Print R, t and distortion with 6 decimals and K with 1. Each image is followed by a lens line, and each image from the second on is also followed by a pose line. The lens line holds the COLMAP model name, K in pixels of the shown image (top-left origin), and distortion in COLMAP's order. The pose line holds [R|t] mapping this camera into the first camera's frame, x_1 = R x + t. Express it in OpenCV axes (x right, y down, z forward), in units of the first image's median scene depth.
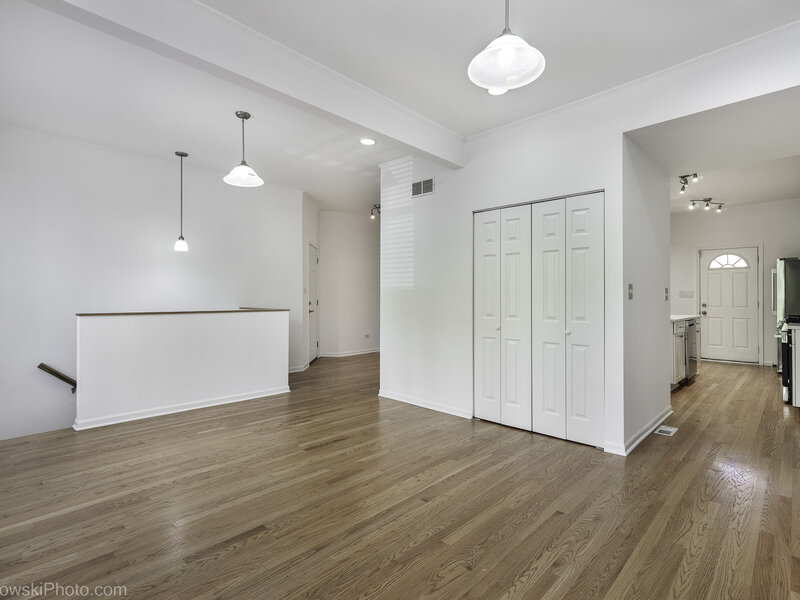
lens RADIAL K [[407.7, 0, 400.3], [0, 407.7, 295.5], [0, 0, 1]] dist [-0.003033, 0.011472]
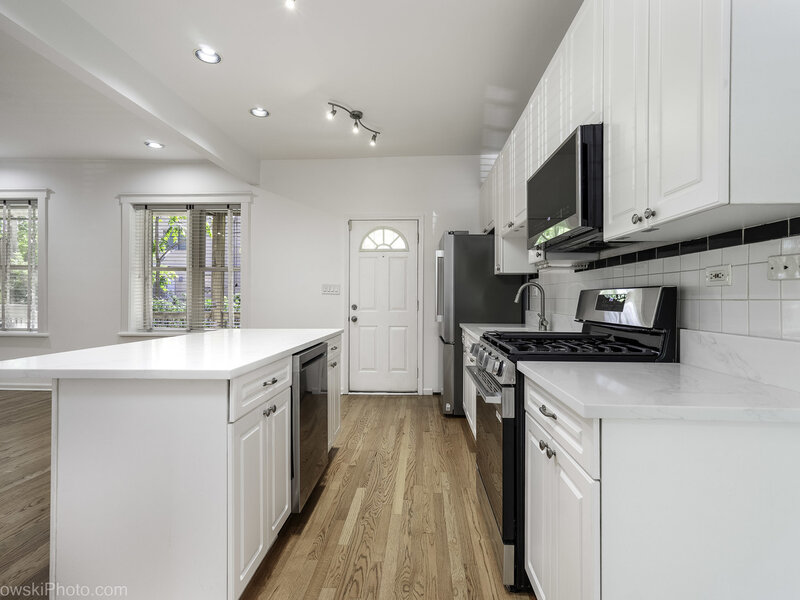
lens RADIAL K [[407.7, 0, 400.3], [0, 407.7, 295.5], [0, 0, 1]] dist [-0.003033, 0.011472]
pose [[0.751986, 0.009042, 0.659117, 0.399823], [-0.007973, 0.999958, -0.004621, 0.008895], [-0.659131, -0.001780, 0.752026, 0.501729]]
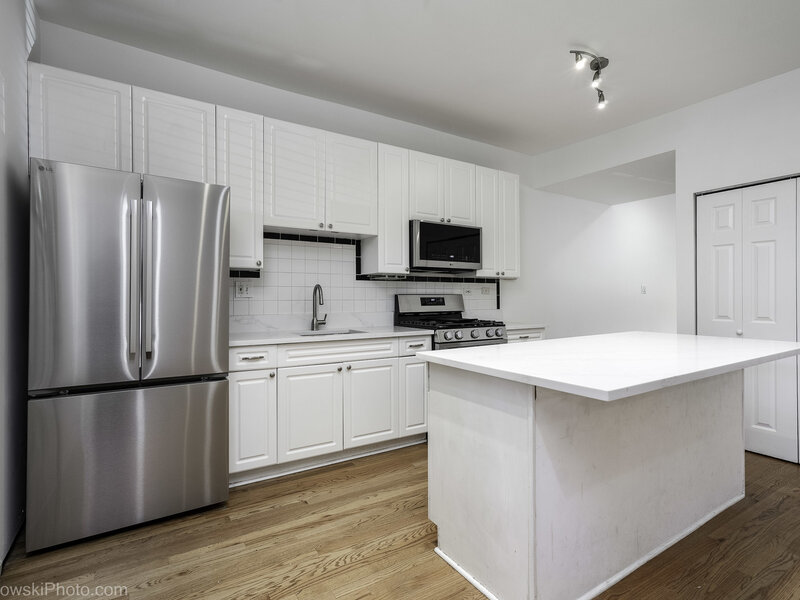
lens RADIAL K [[407.7, 0, 400.3], [0, 407.7, 295.5], [0, 0, 1]] dist [-0.003033, 0.011472]
pose [[-0.971632, 0.004567, 0.236455, 0.591931], [0.002456, 0.999954, -0.009222, 0.007913], [-0.236486, -0.008380, -0.971599, 1.131927]]
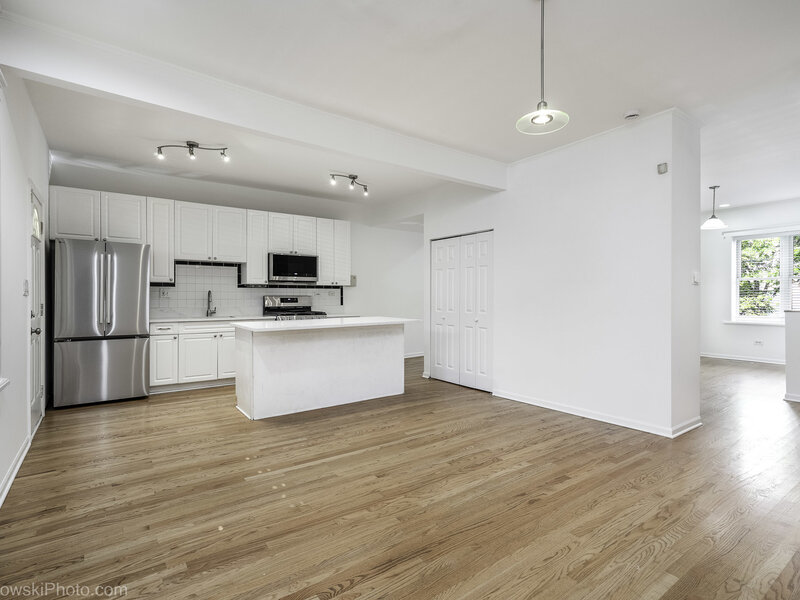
lens RADIAL K [[407.7, 0, 400.3], [0, 407.7, 295.5], [0, 0, 1]] dist [-0.003033, 0.011472]
pose [[-0.983689, 0.002809, 0.179856, 0.288033], [0.001268, 0.999961, -0.008685, 0.008574], [-0.179874, -0.008315, -0.983655, 1.421880]]
